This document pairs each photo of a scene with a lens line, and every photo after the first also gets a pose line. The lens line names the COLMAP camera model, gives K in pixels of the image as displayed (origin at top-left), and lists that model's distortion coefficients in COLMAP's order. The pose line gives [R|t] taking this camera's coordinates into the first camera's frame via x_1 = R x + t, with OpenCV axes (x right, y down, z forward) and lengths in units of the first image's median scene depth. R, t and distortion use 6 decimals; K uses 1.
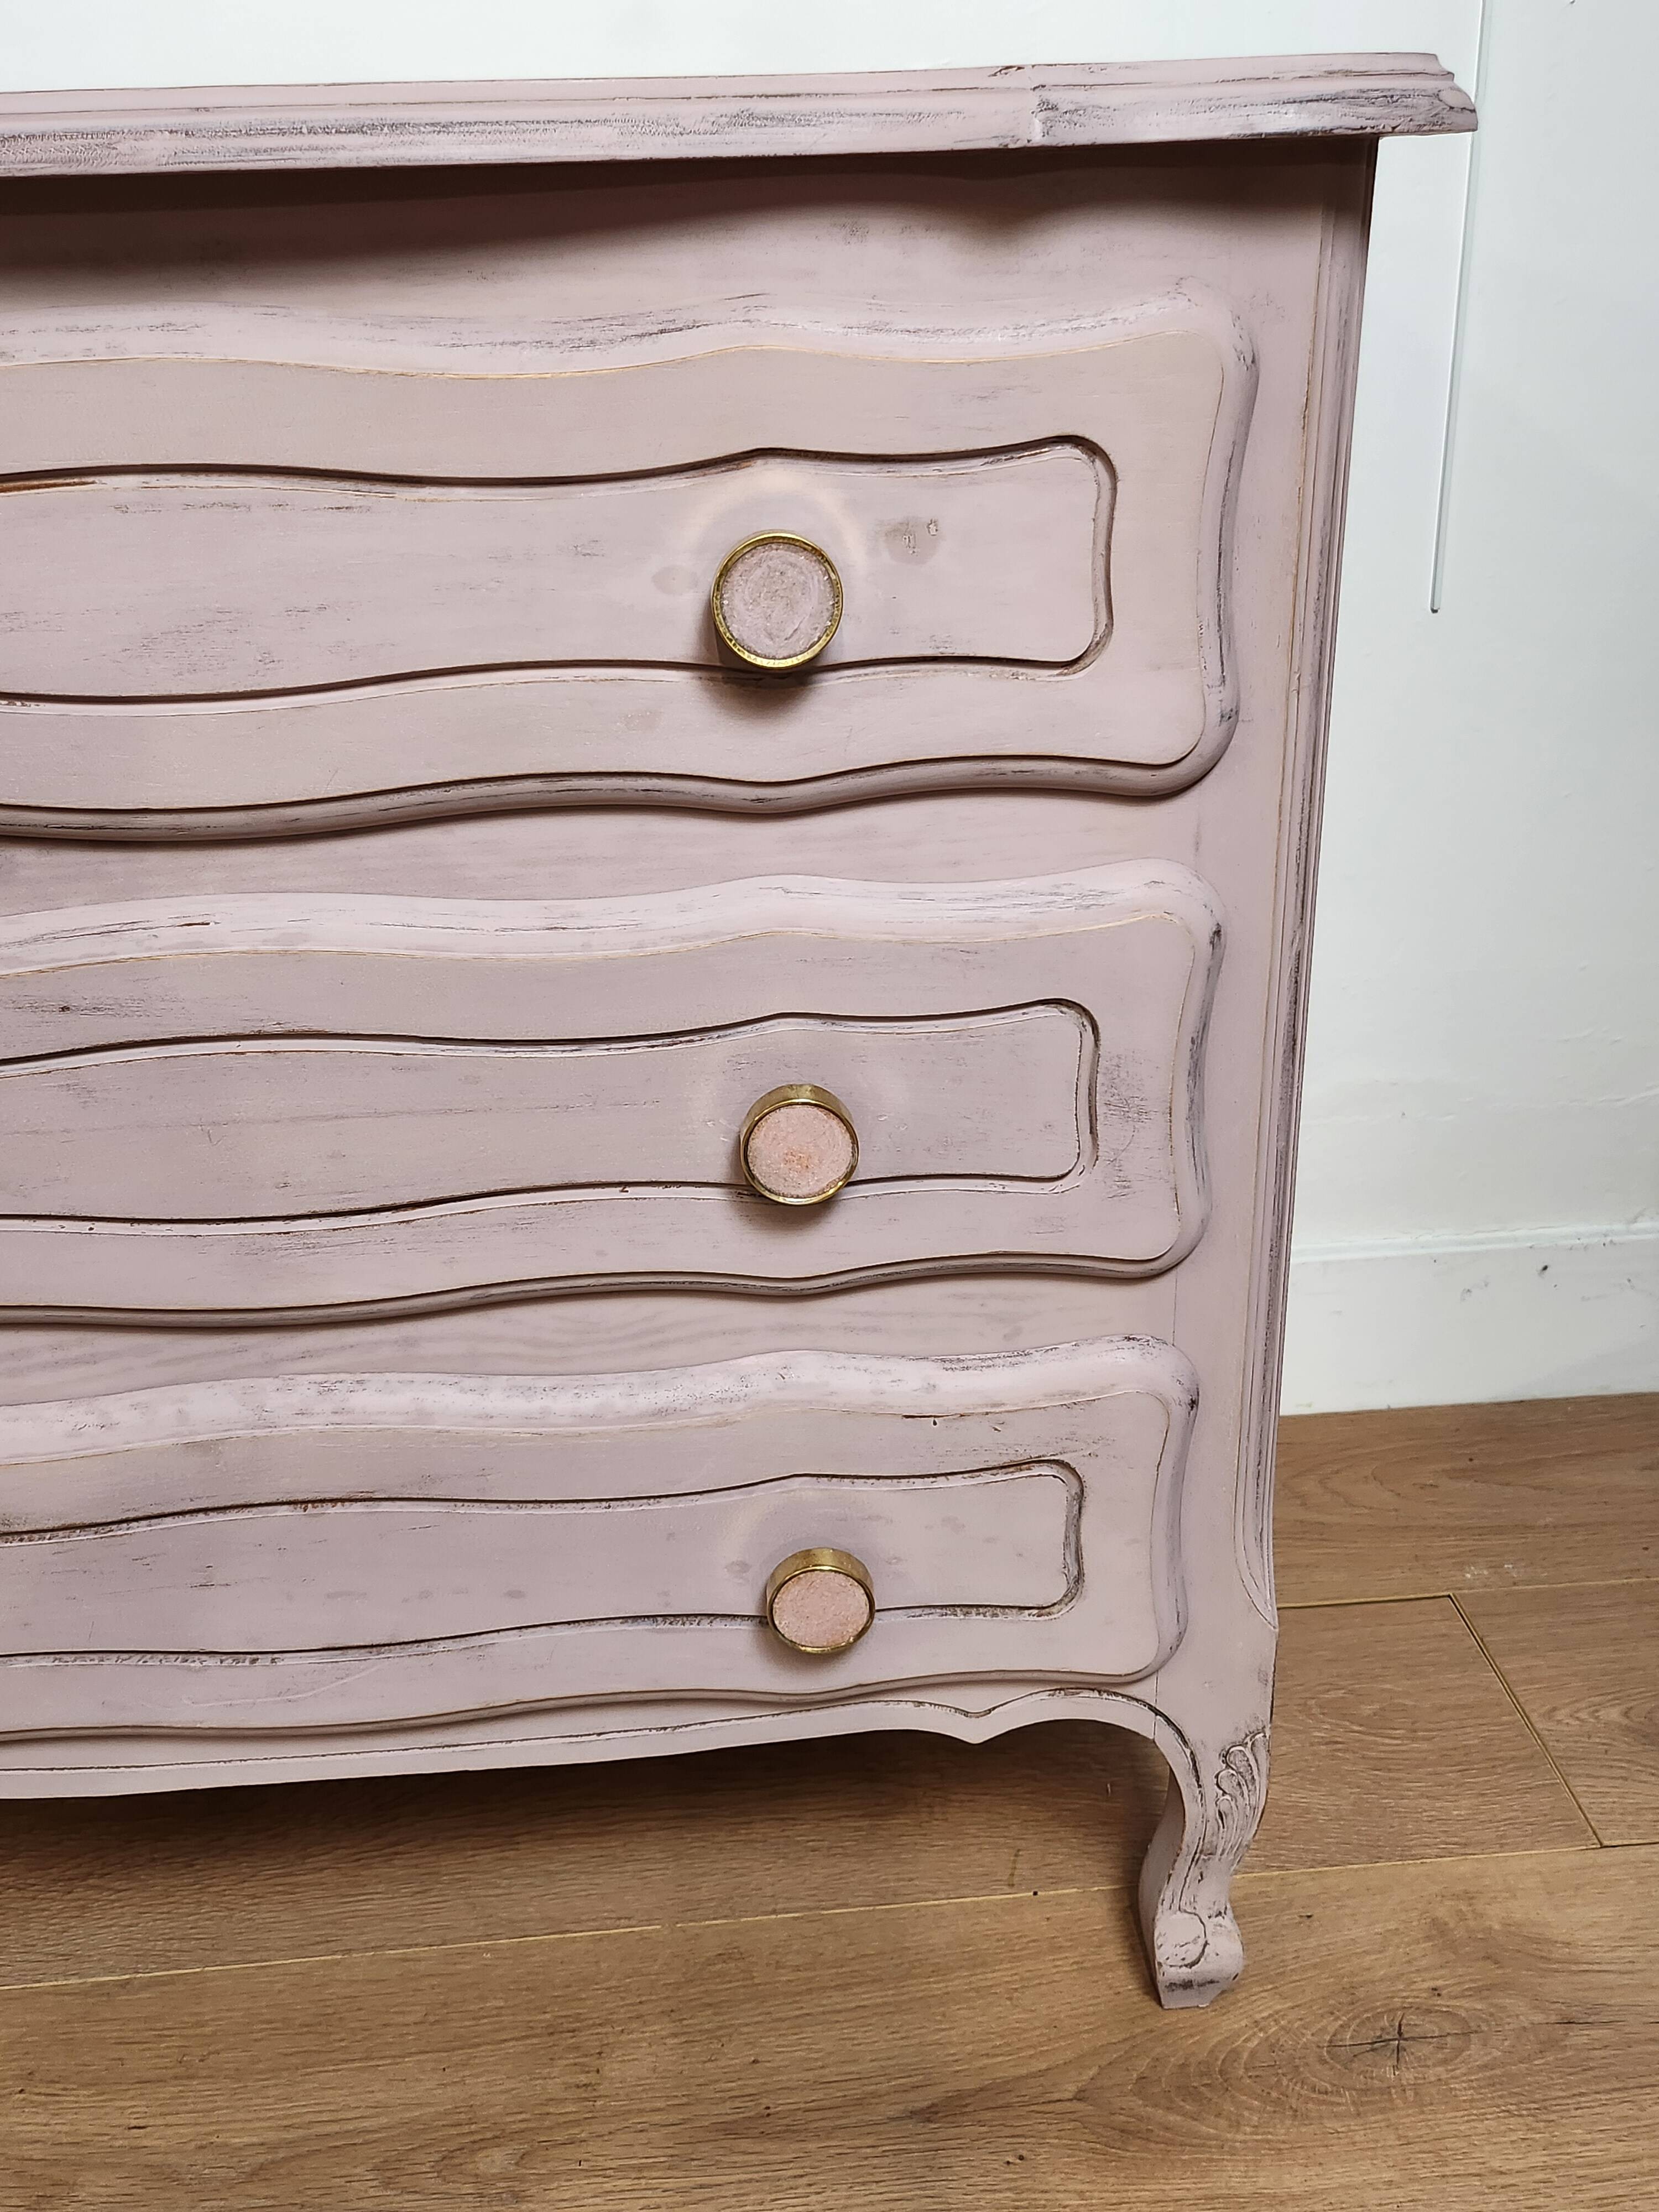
lens RADIAL K [[2384.3, 0, 829.5], [0, 2384.3, 1106.0], [0, 0, 1]] dist [0.102114, -0.174301]
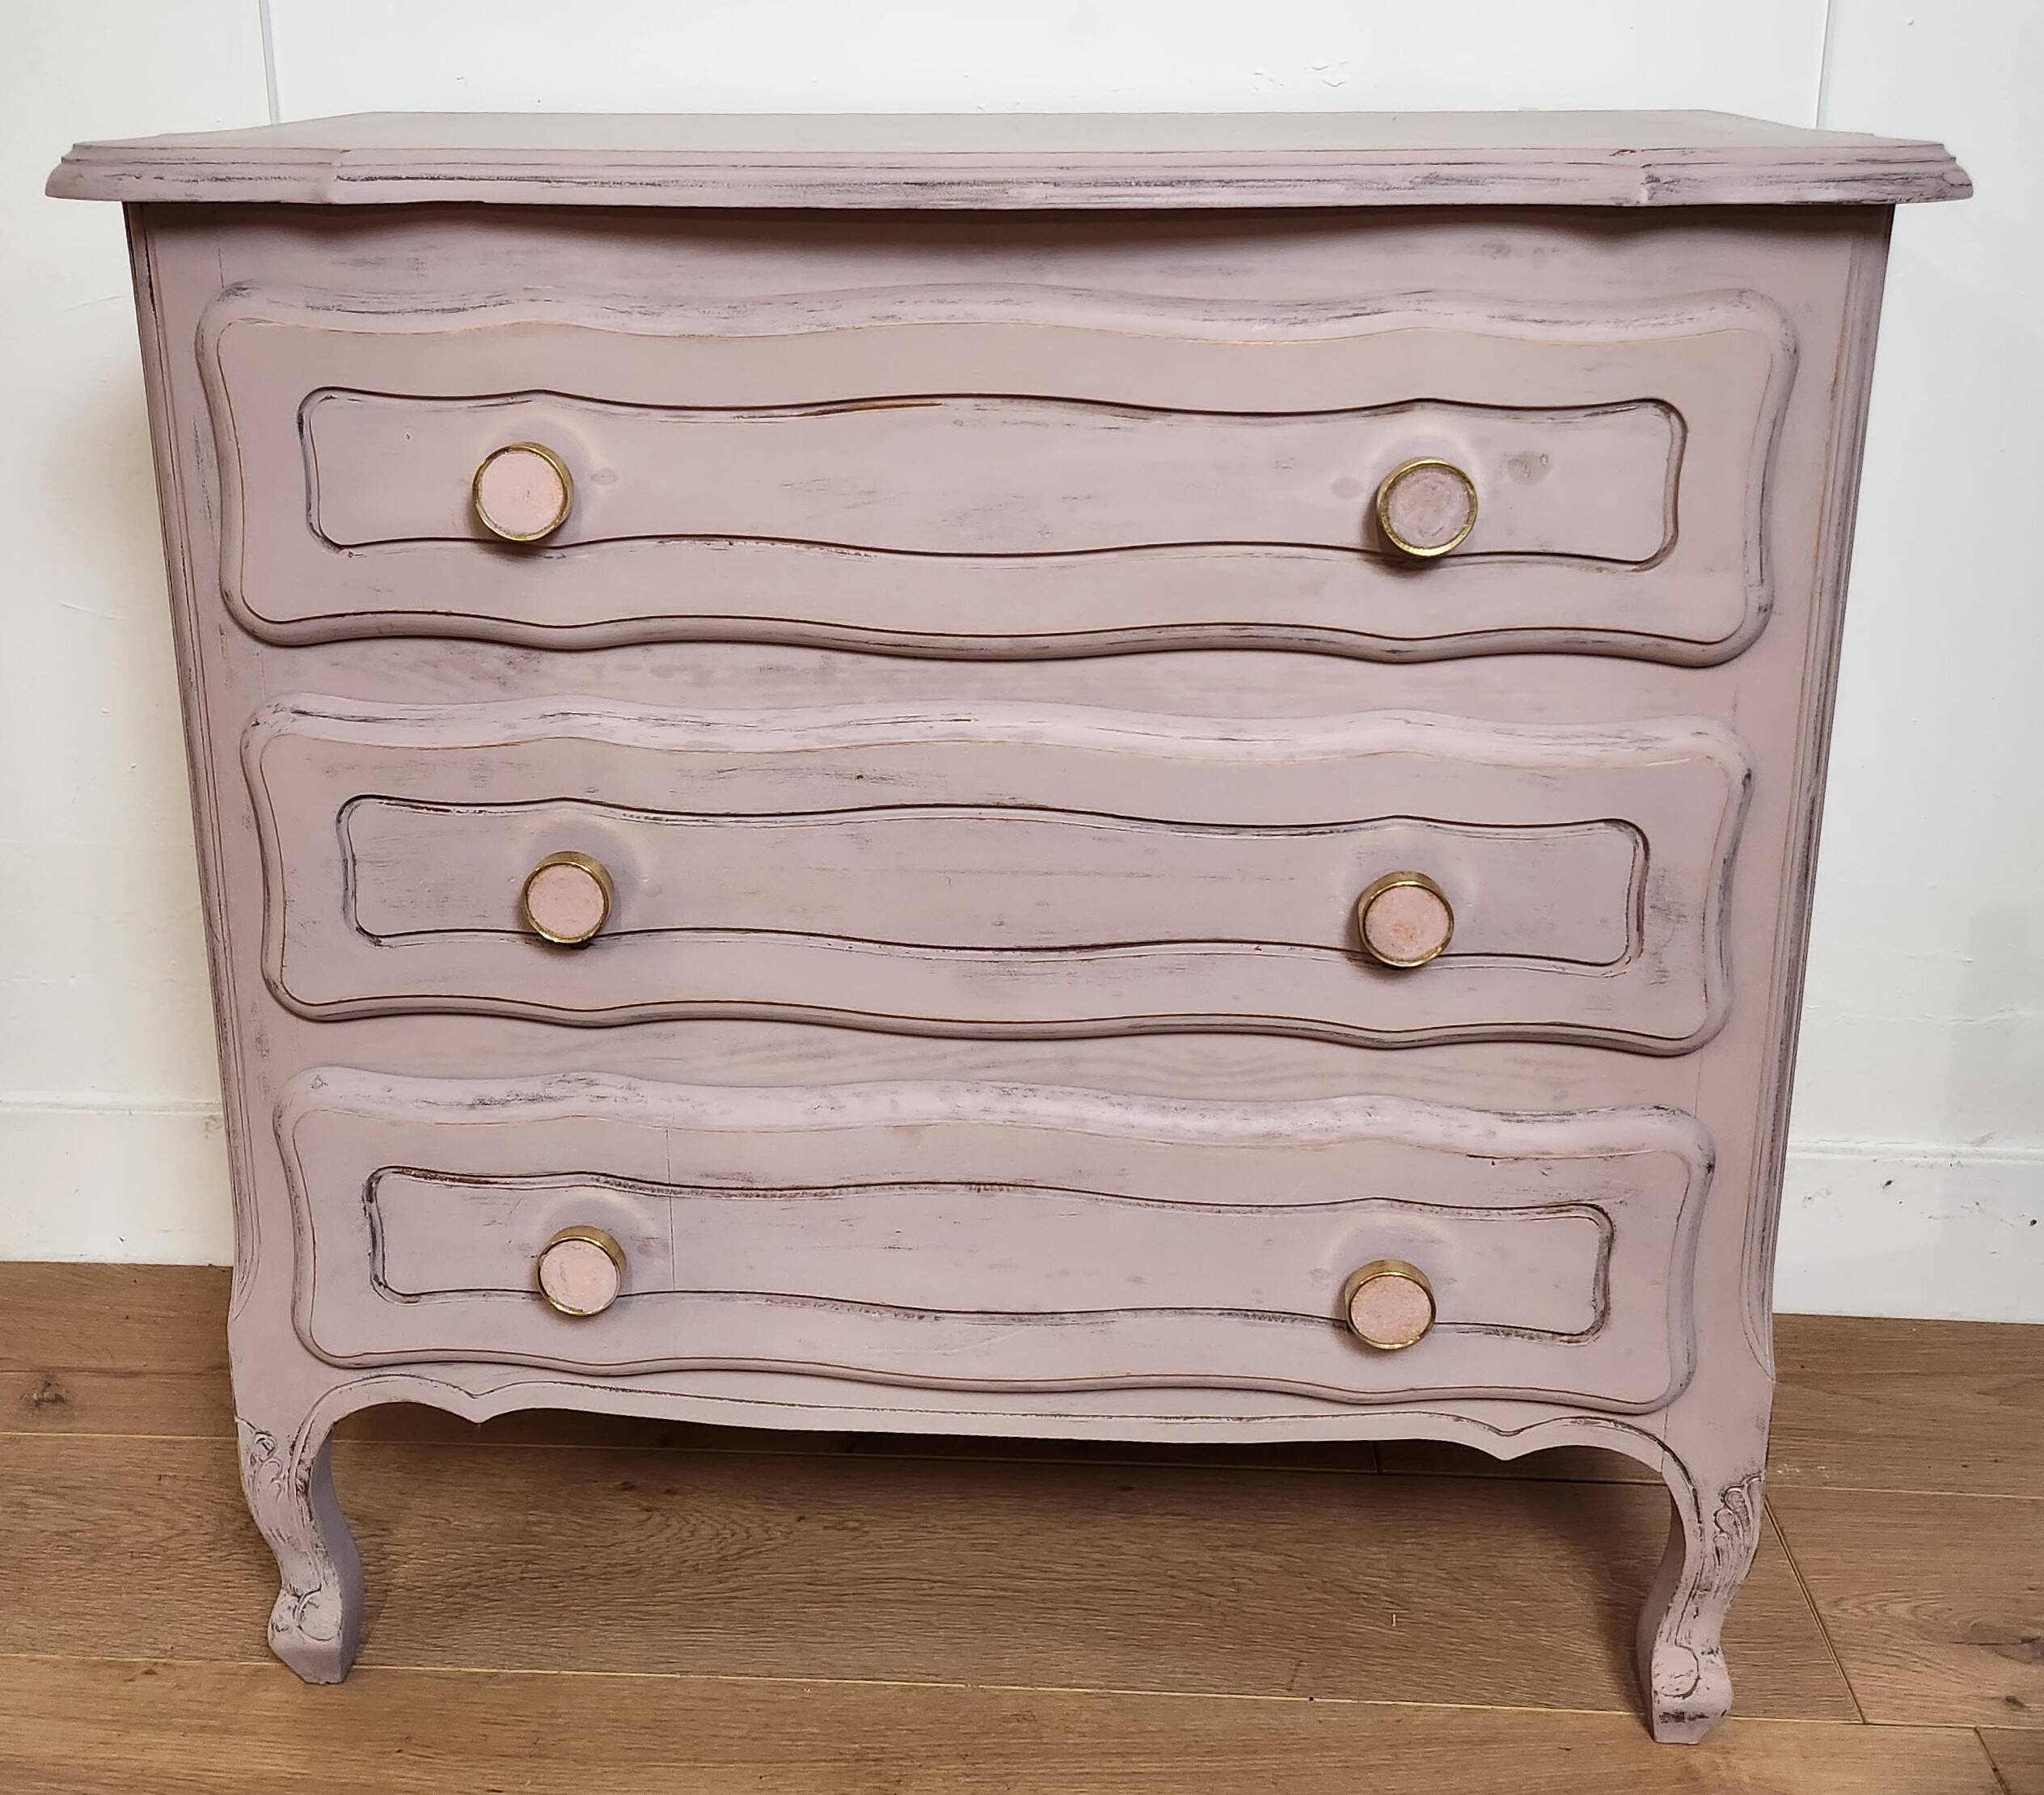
lens RADIAL K [[2666.7, 0, 938.0], [0, 2666.7, 685.2], [0, 0, 1]] dist [0.096680, -0.103167]
pose [[0.991248, 0.059145, -0.118024, -0.091401], [-0.072826, 0.990669, -0.115198, 0.069866], [0.110109, 0.122785, 0.986306, -0.427220]]
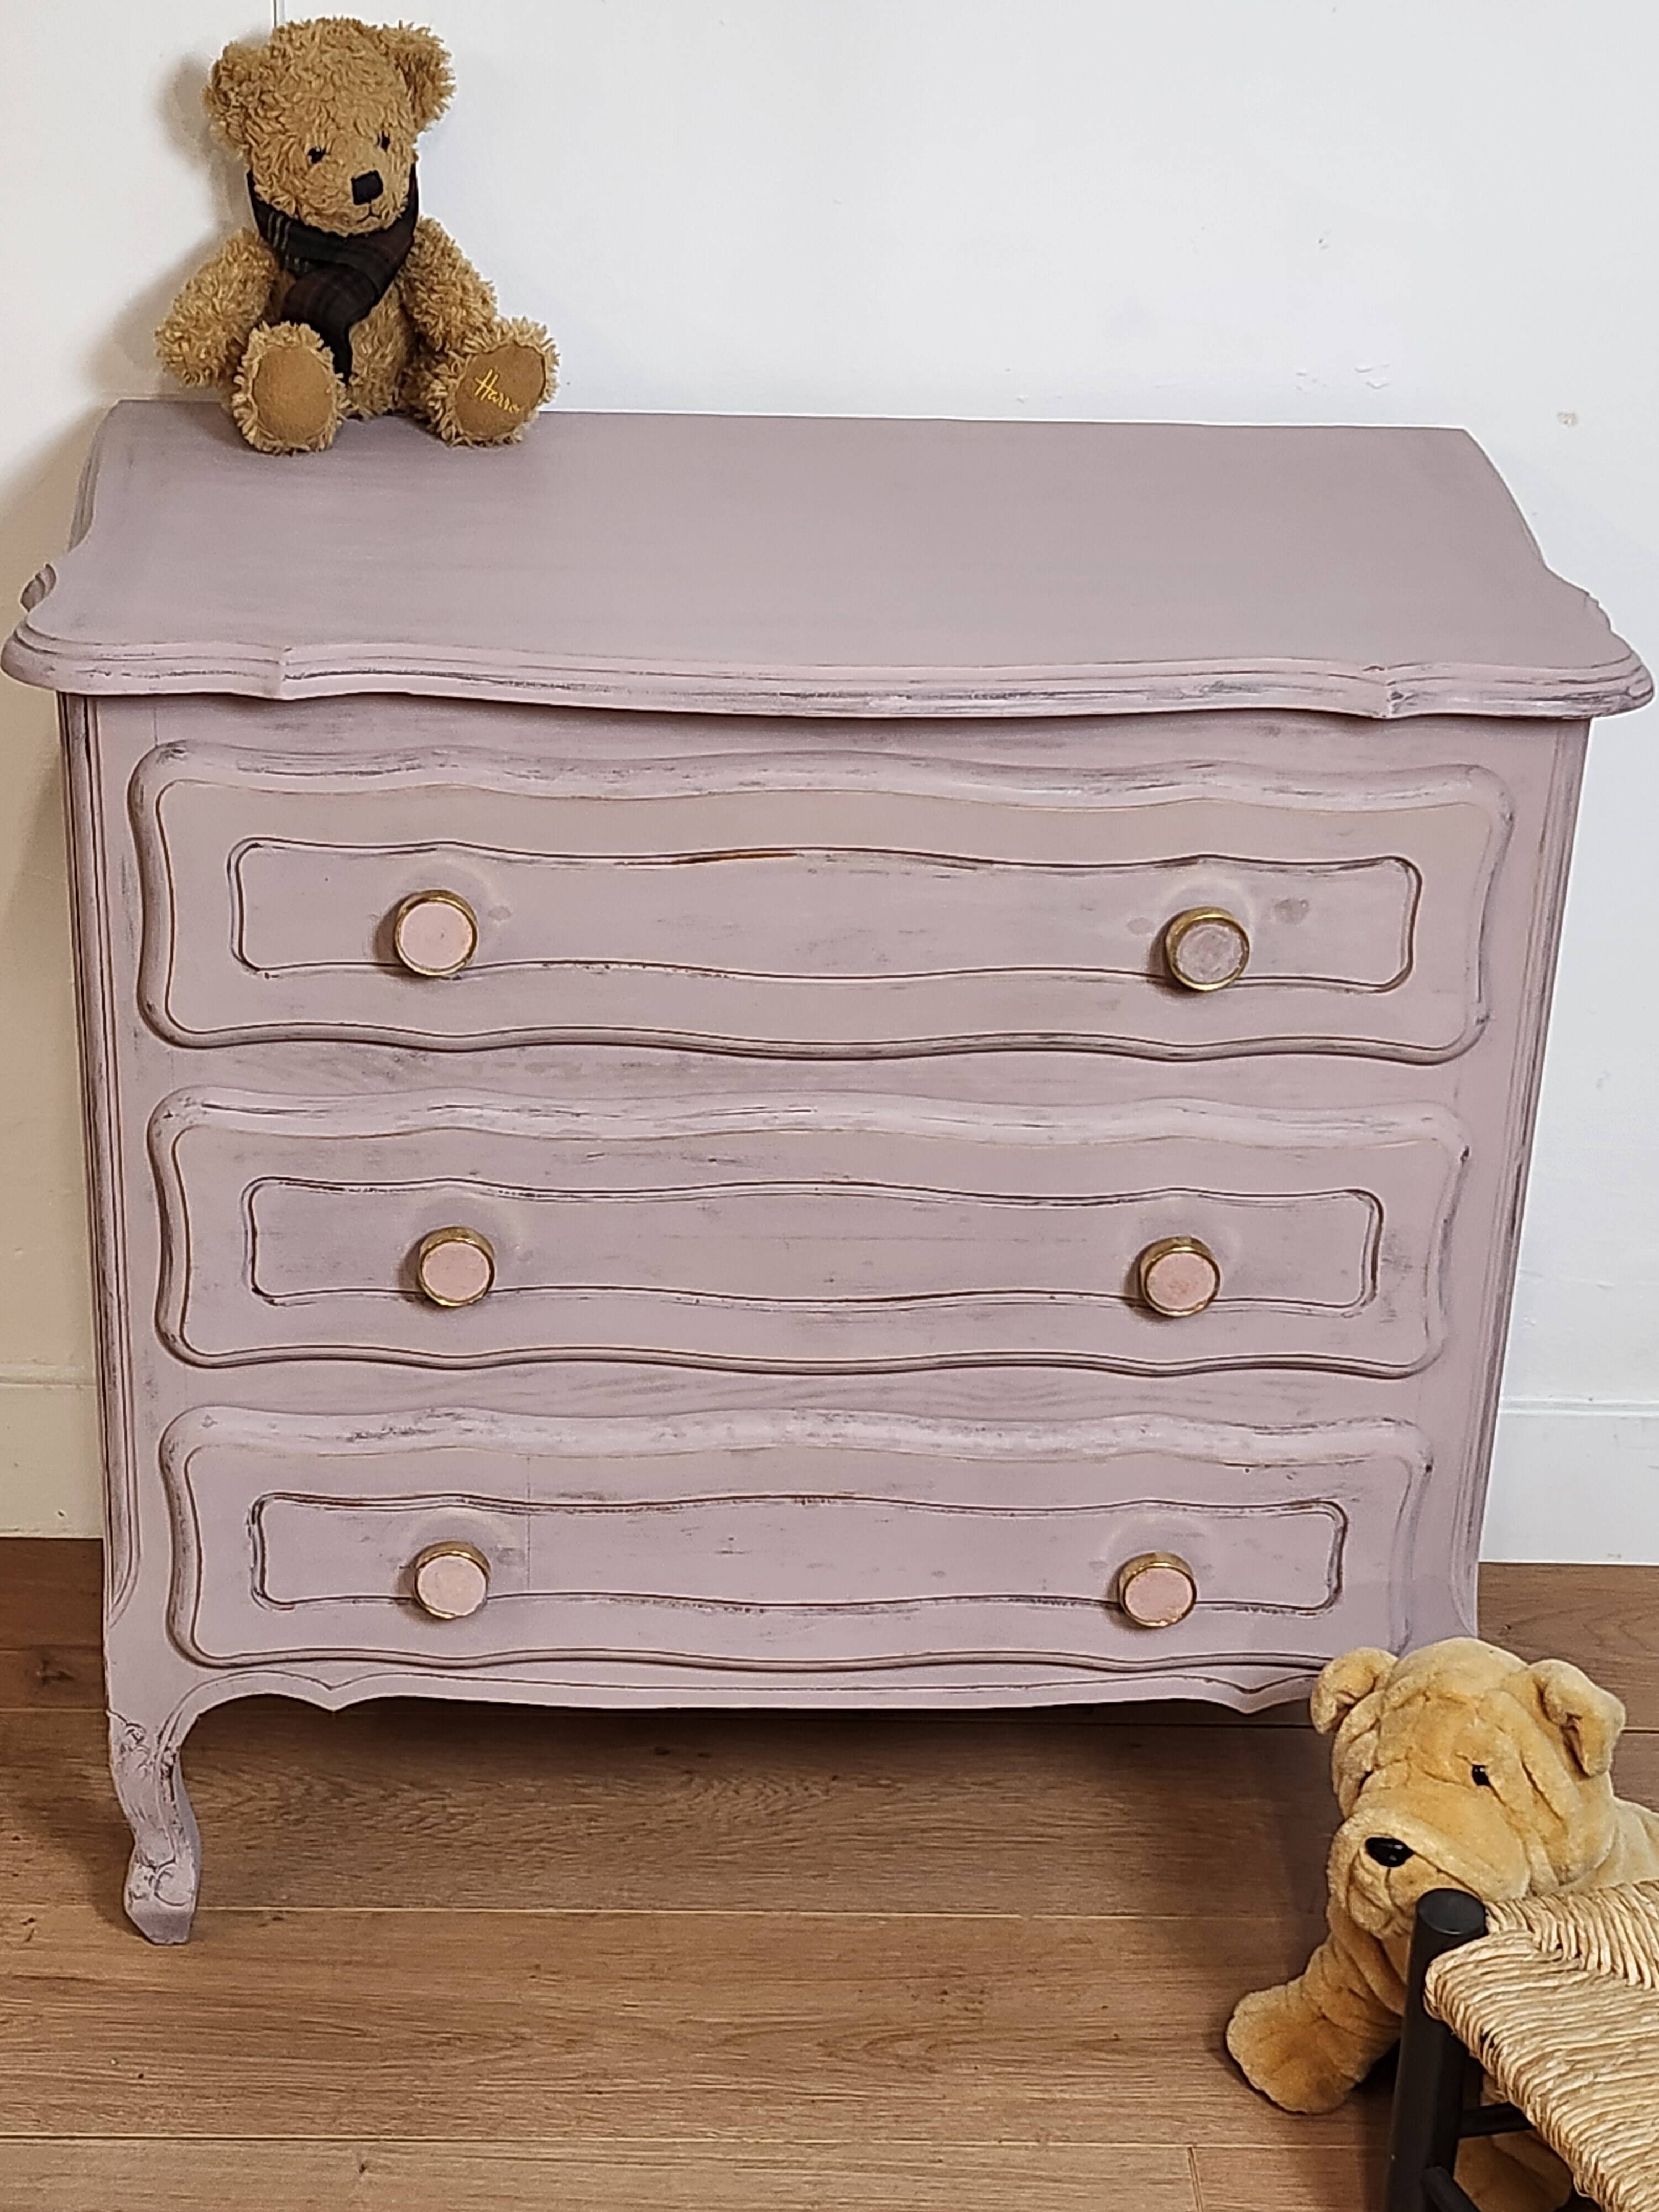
lens RADIAL K [[4006.5, 0, 834.6], [0, 4006.5, 1184.4], [0, 0, 1]] dist [0.201987, -1.105703]
pose [[0.998145, 0.060440, 0.007311, -0.232926], [-0.060639, 0.997677, 0.031033, -0.098750], [-0.005419, -0.031419, 0.999492, -1.413436]]
